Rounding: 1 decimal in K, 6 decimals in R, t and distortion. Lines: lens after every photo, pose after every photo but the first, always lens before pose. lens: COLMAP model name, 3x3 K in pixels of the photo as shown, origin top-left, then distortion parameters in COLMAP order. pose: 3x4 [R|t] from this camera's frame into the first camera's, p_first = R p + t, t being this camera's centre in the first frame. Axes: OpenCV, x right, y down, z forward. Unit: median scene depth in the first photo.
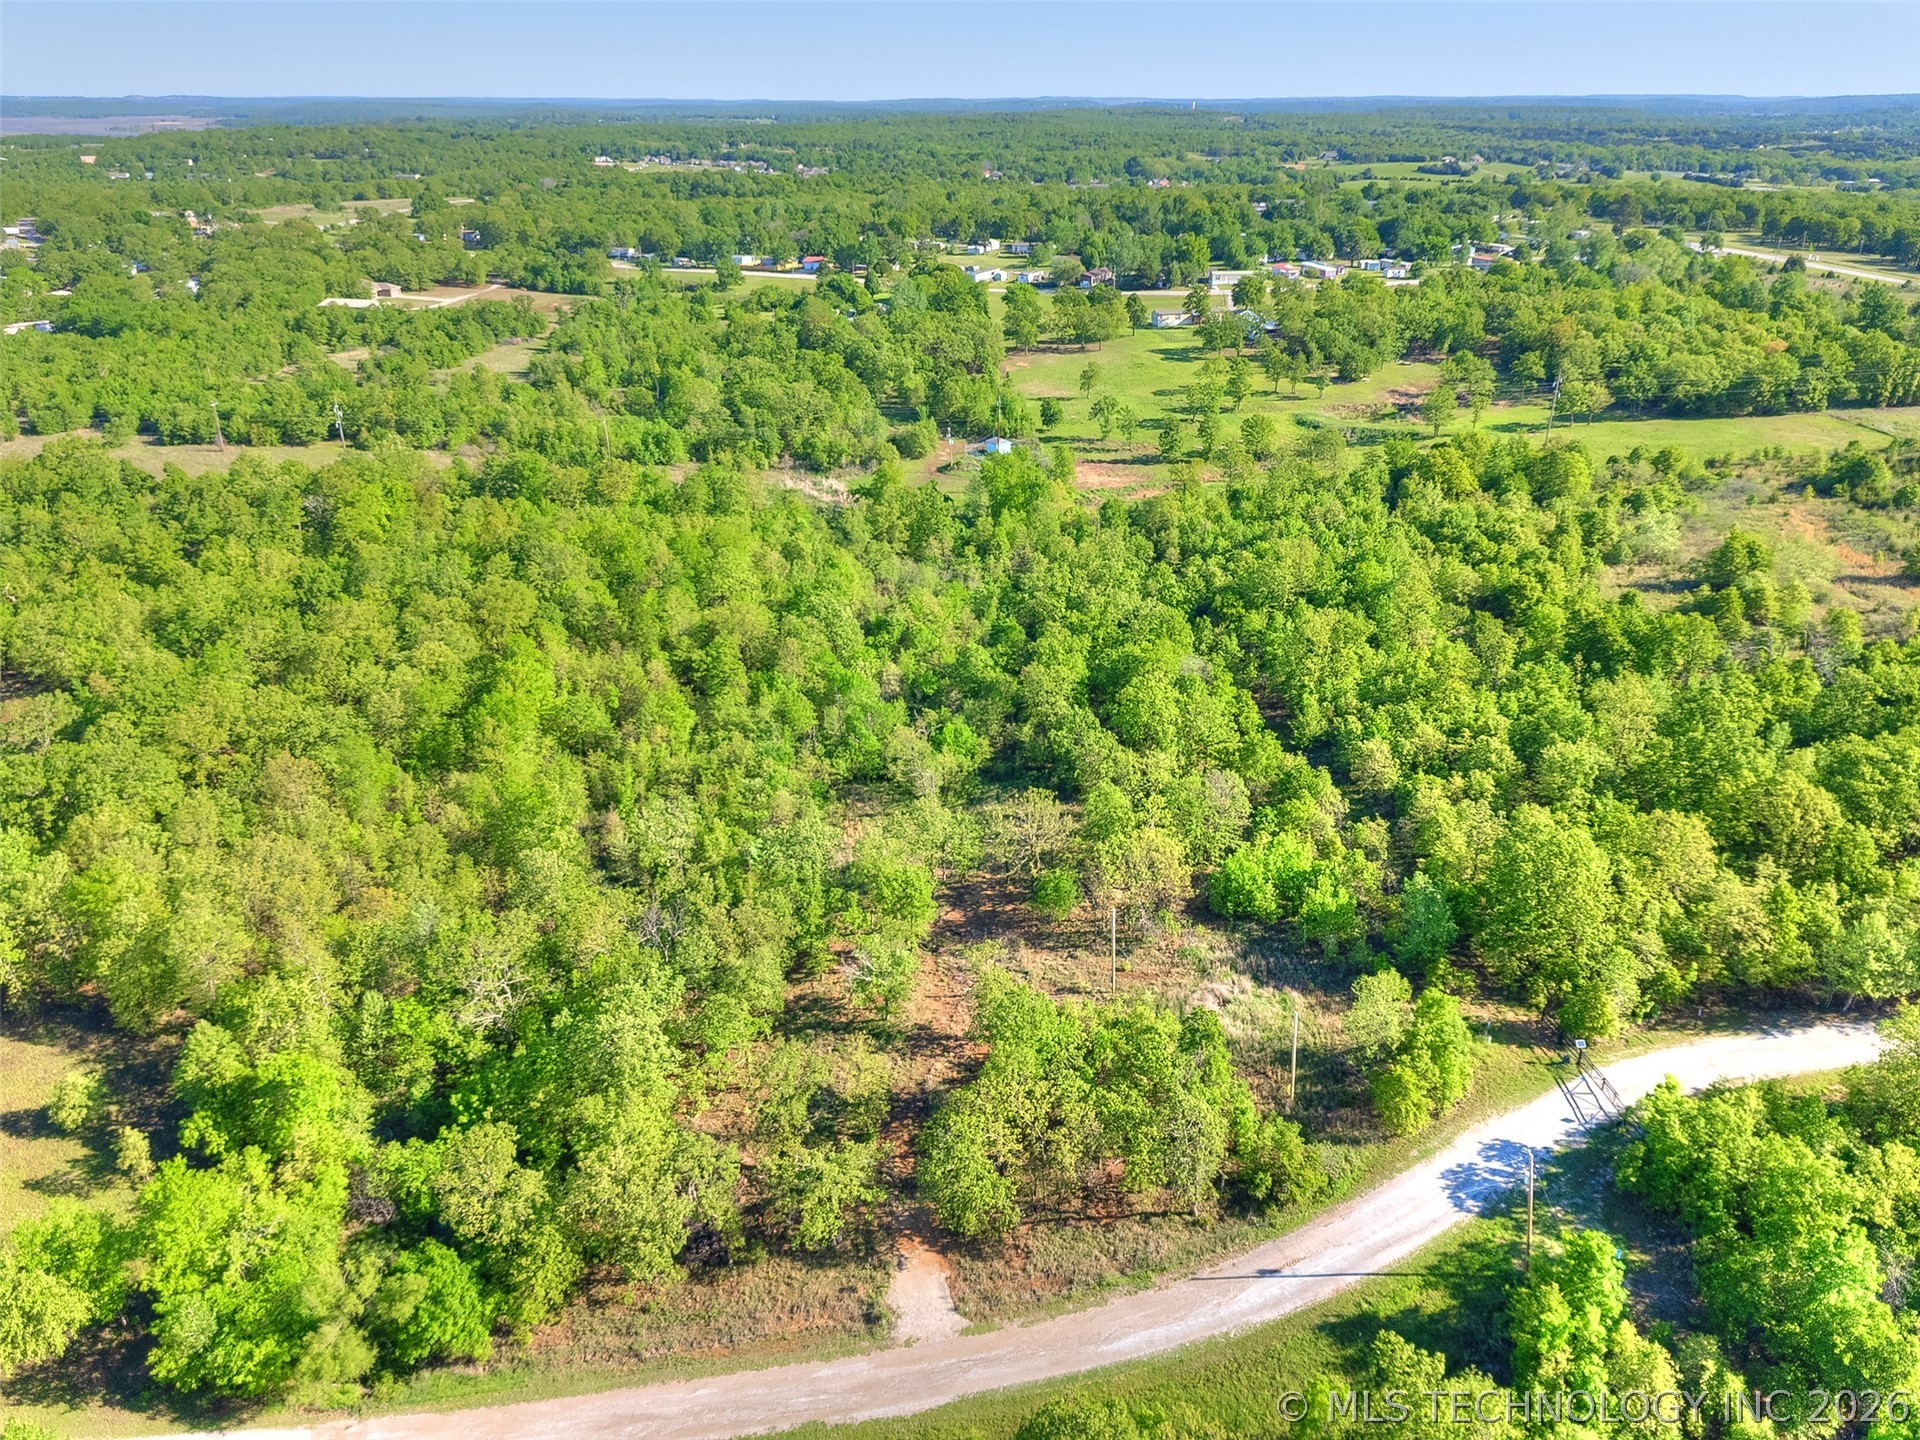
lens RADIAL K [[1443.6, 0, 960.0], [0, 1443.6, 720.0], [0, 0, 1]] dist [0.064901, -0.062748]
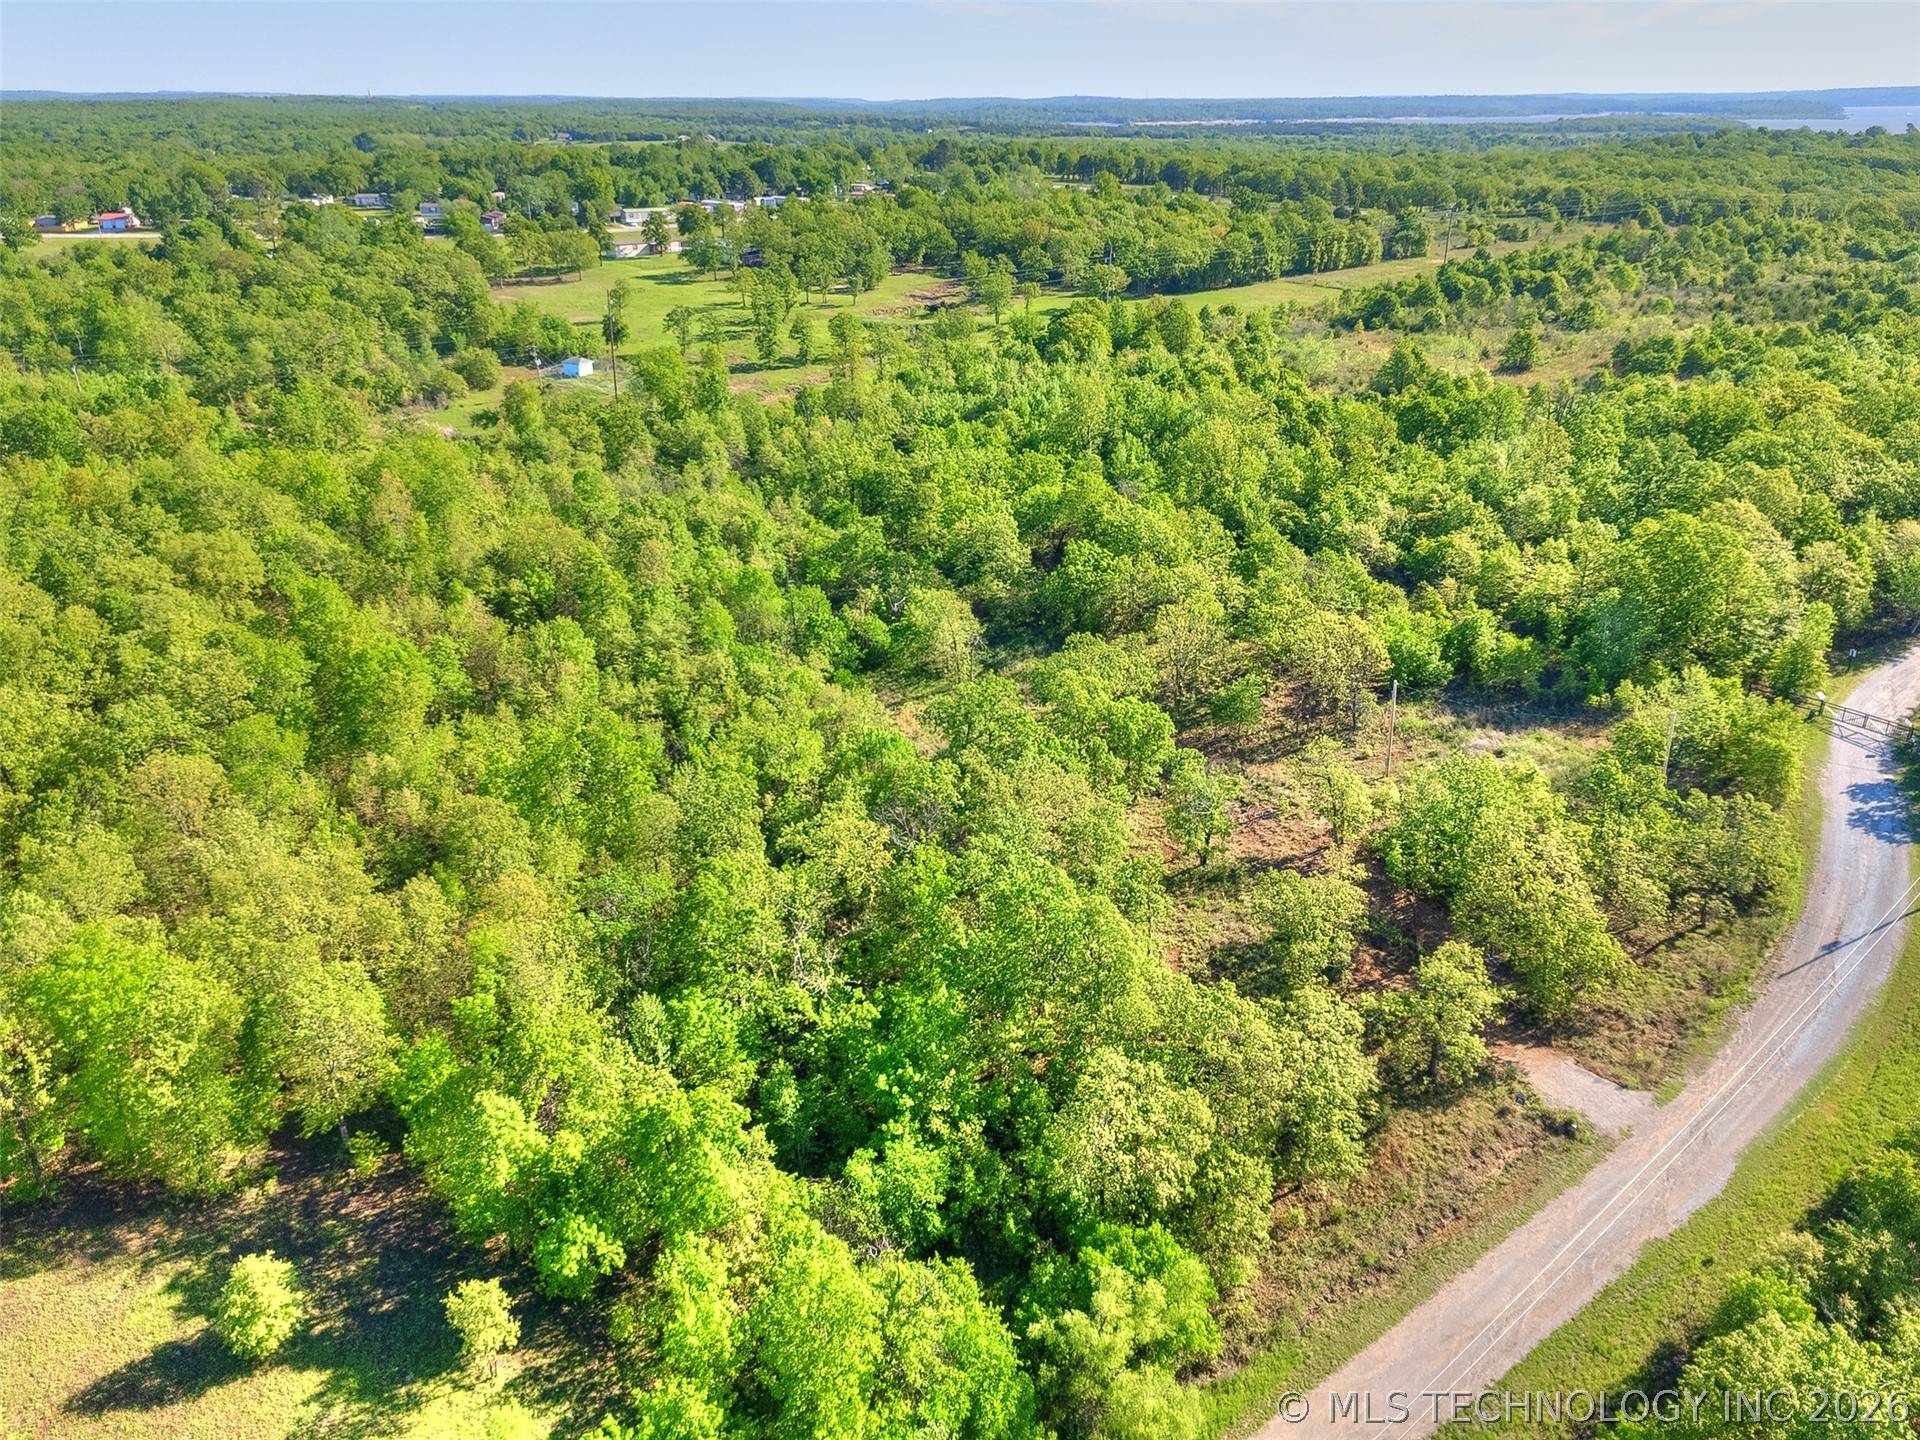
lens RADIAL K [[1443.6, 0, 960.0], [0, 1443.6, 720.0], [0, 0, 1]] dist [0.064901, -0.062748]
pose [[0.861401, -0.199753, 0.466998, -0.279444], [0.201871, 0.978326, 0.046107, 0.029379], [-0.466087, 0.054557, 0.883055, 0.162910]]
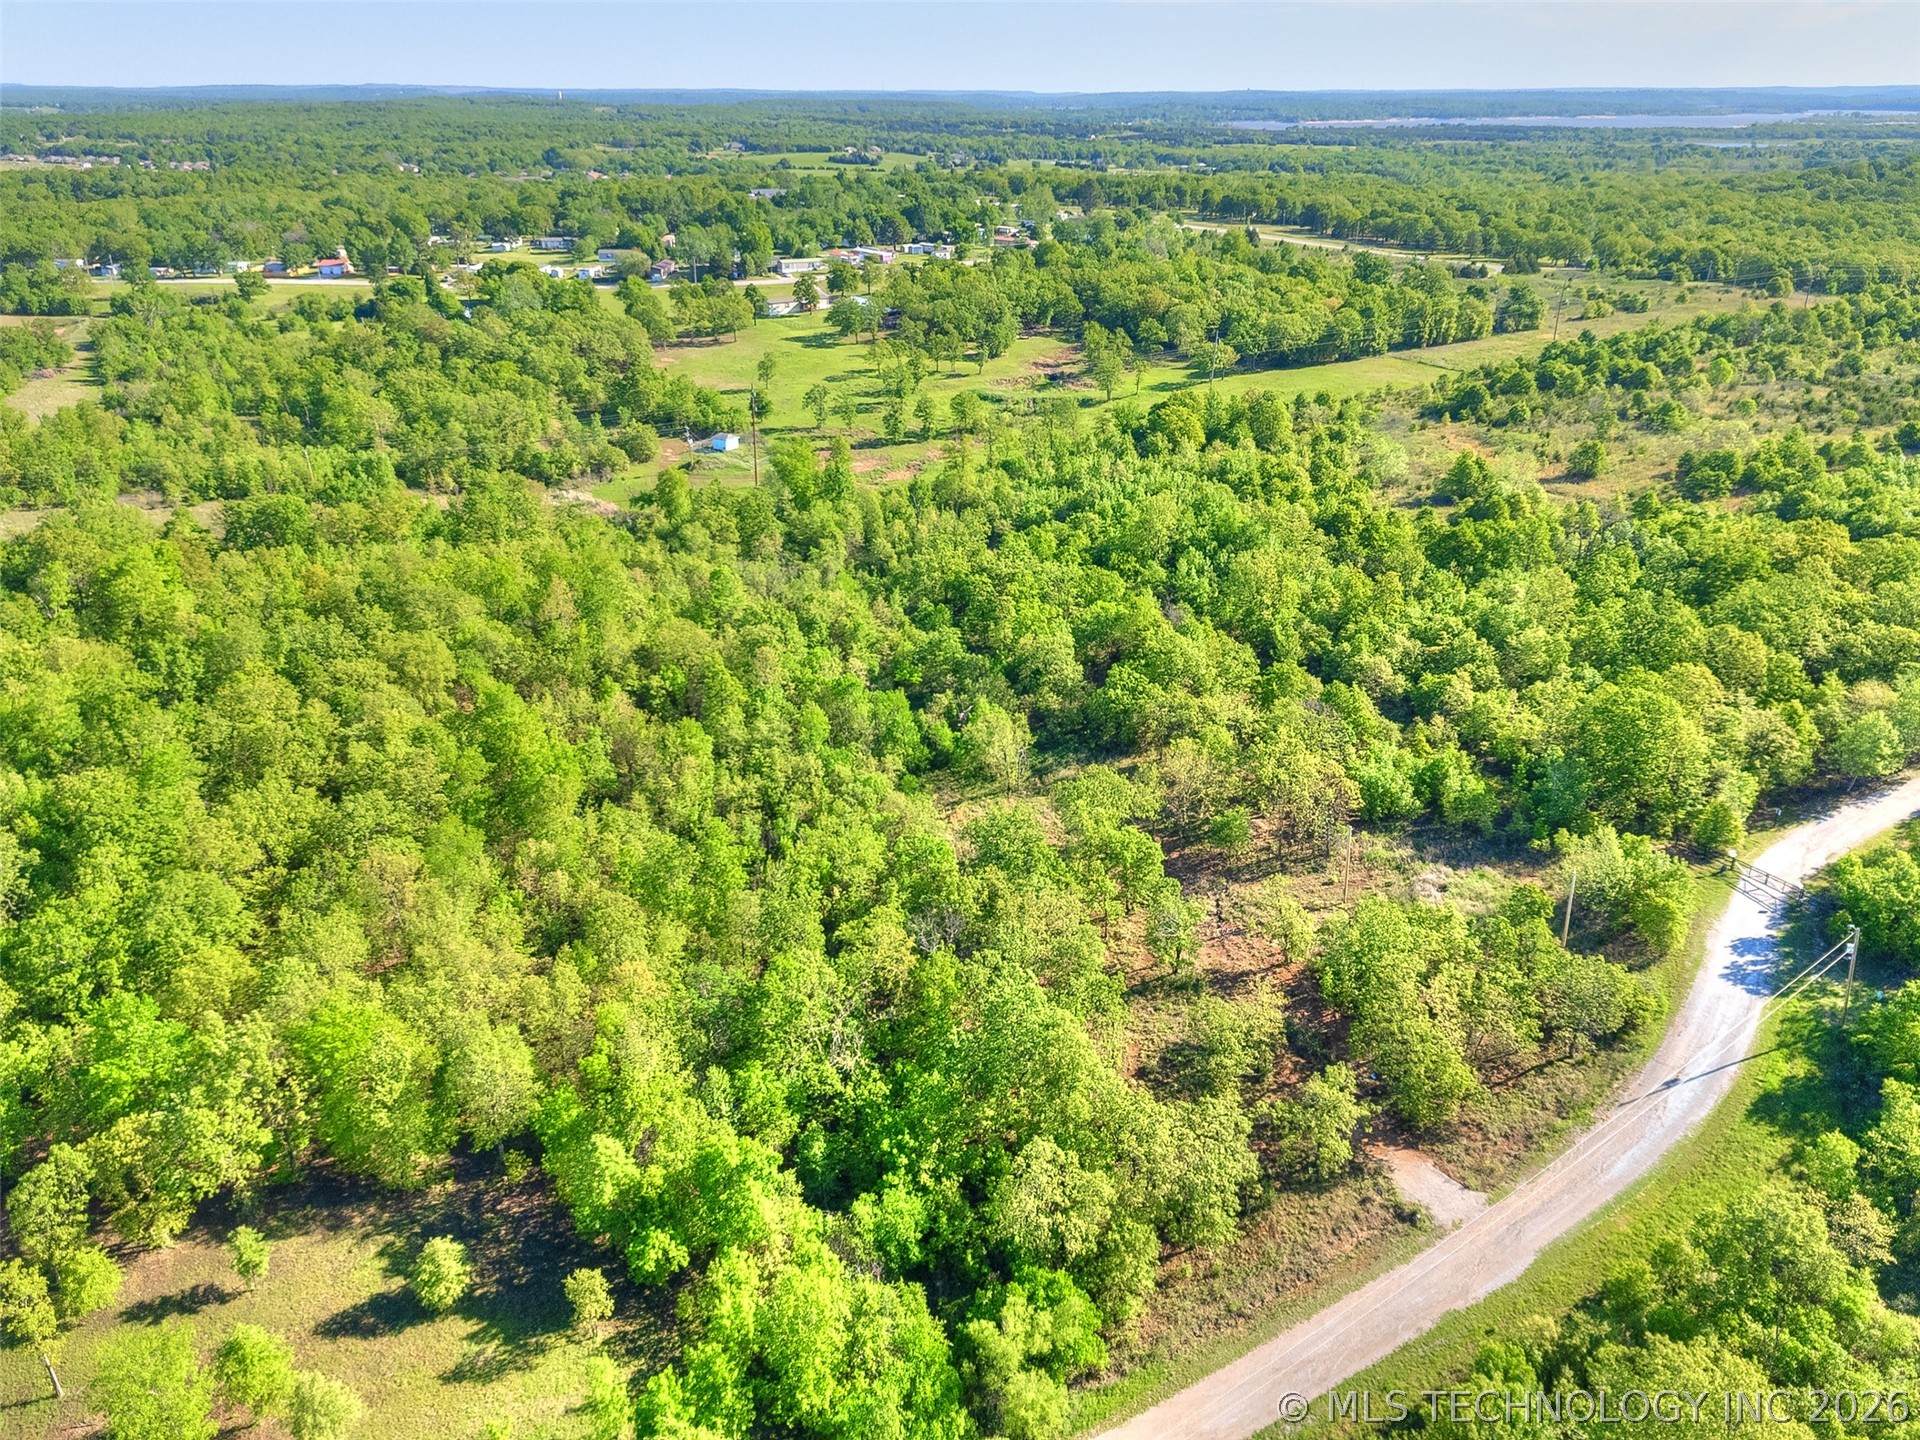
lens RADIAL K [[1443.6, 0, 960.0], [0, 1443.6, 720.0], [0, 0, 1]] dist [0.064901, -0.062748]
pose [[0.911607, -0.161729, 0.377910, -0.283433], [0.159802, 0.986467, 0.036685, -0.017966], [-0.378729, 0.026948, 0.925115, 0.046252]]
